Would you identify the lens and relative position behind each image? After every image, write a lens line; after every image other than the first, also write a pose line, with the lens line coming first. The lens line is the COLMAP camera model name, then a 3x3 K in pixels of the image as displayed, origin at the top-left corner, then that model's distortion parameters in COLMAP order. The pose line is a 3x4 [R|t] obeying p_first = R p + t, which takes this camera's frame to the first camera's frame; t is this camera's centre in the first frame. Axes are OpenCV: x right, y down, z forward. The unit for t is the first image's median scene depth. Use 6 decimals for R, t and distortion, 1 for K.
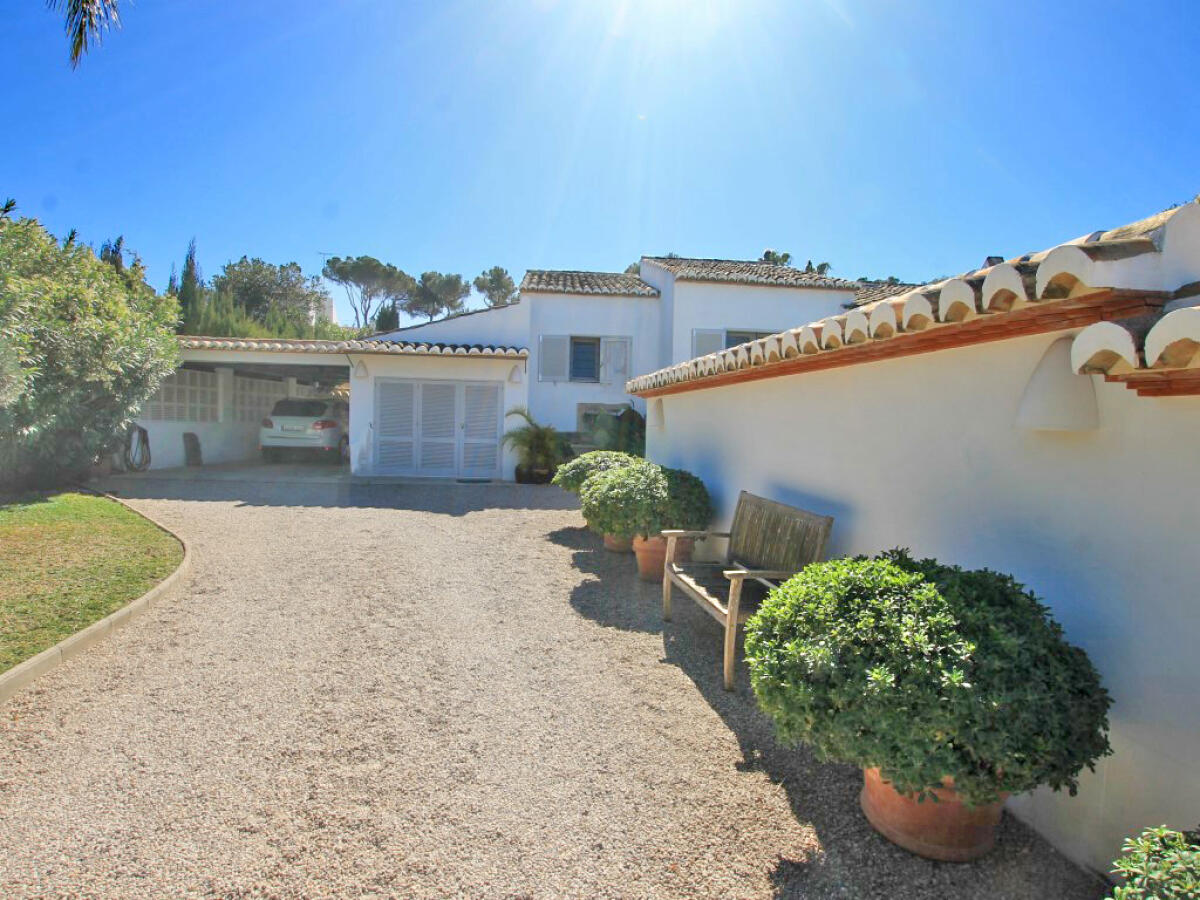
lens RADIAL K [[631.8, 0, 593.0], [0, 631.8, 454.7], [0, 0, 1]] dist [-0.019136, -0.003141]
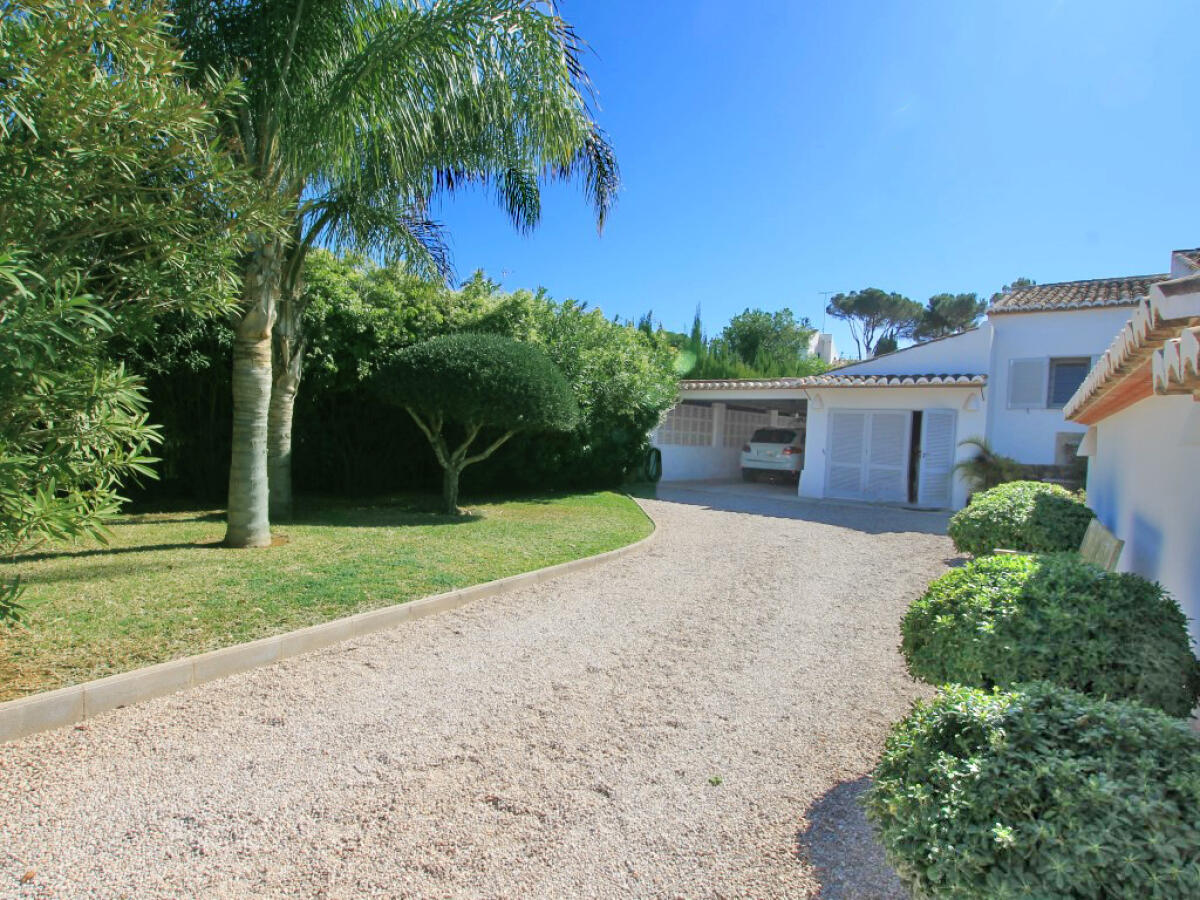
lens RADIAL K [[631.8, 0, 600.3], [0, 631.8, 451.4], [0, 0, 1]] dist [-0.019136, -0.003141]
pose [[0.729397, 0.022812, -0.683711, 0.124095], [-0.059613, 0.997761, -0.030307, 0.010508], [0.681489, 0.062864, 0.729124, -0.079684]]
